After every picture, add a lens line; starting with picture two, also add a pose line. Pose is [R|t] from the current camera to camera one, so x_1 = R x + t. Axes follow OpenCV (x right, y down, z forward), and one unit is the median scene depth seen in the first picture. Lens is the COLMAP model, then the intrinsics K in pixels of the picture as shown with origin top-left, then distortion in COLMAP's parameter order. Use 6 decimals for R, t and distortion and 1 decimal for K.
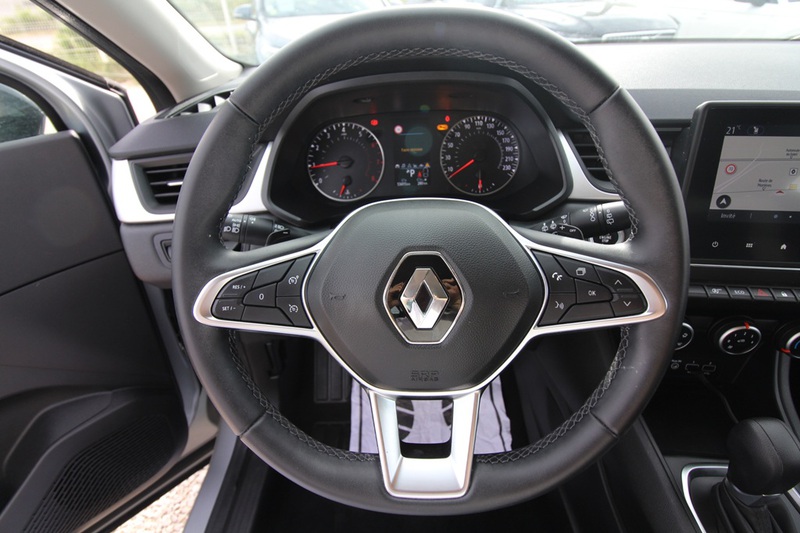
lens RADIAL K [[371.8, 0, 398.5], [0, 371.8, 259.9], [0, 0, 1]] dist [-0.001469, -0.013671]
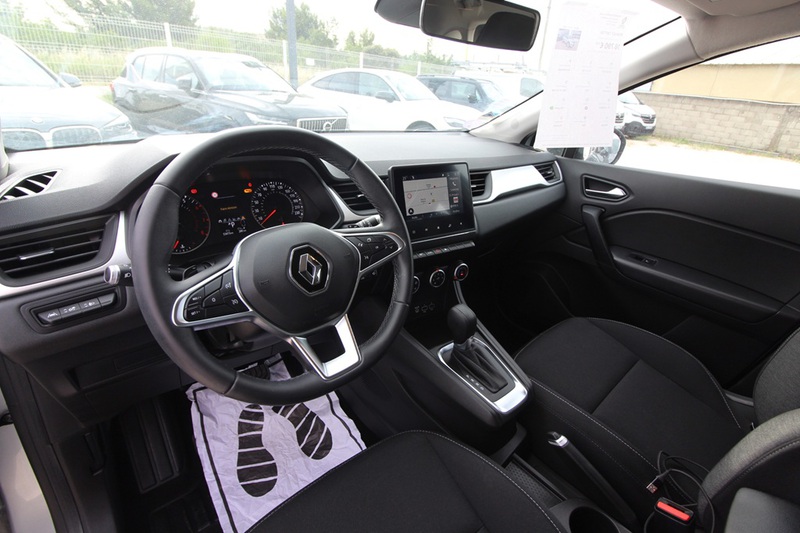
lens RADIAL K [[367.1, 0, 396.3], [0, 367.1, 266.2], [0, 0, 1]] dist [-0.011774, -0.000480]
pose [[0.759510, -0.200501, 0.618825, -0.464244], [0.293121, 0.954745, -0.050419, 0.192209], [-0.580711, 0.219684, 0.783909, -0.450053]]
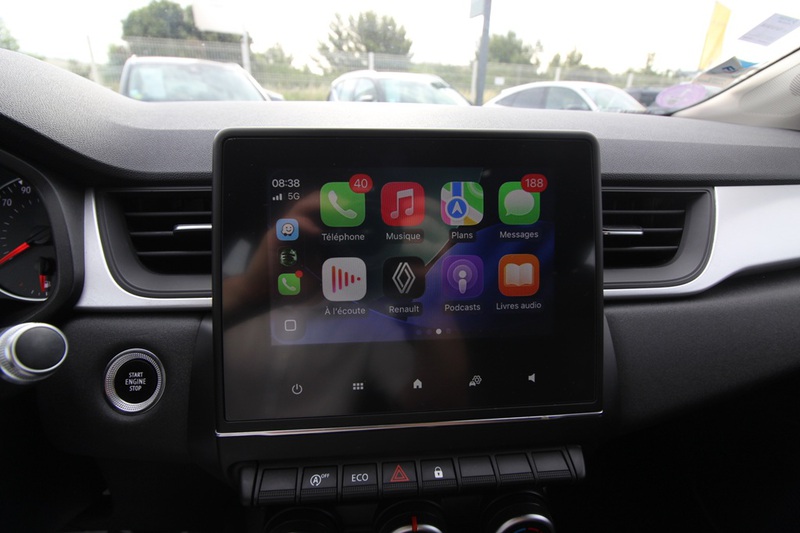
lens RADIAL K [[371.8, 0, 398.5], [0, 371.8, 259.9], [0, 0, 1]] dist [-0.001469, -0.013671]
pose [[0.971387, -0.025426, 0.236138, 0.791750], [0.076103, 0.975151, -0.208061, -0.090065], [-0.224980, 0.220079, 0.949184, 0.385938]]
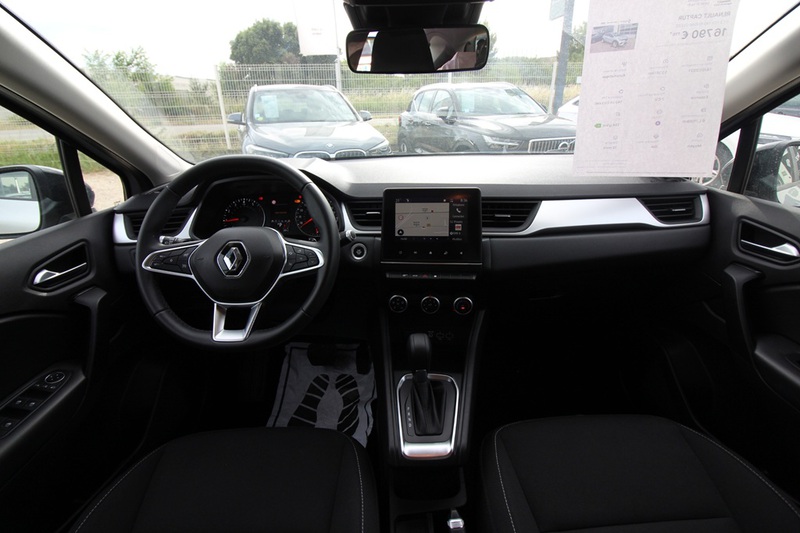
lens RADIAL K [[367.1, 0, 396.3], [0, 367.1, 266.2], [0, 0, 1]] dist [-0.011774, -0.000480]
pose [[0.999396, 0.006270, 0.034177, 0.688296], [0.000577, 0.980456, -0.196737, 0.404520], [-0.034743, 0.196638, 0.979860, -0.941175]]
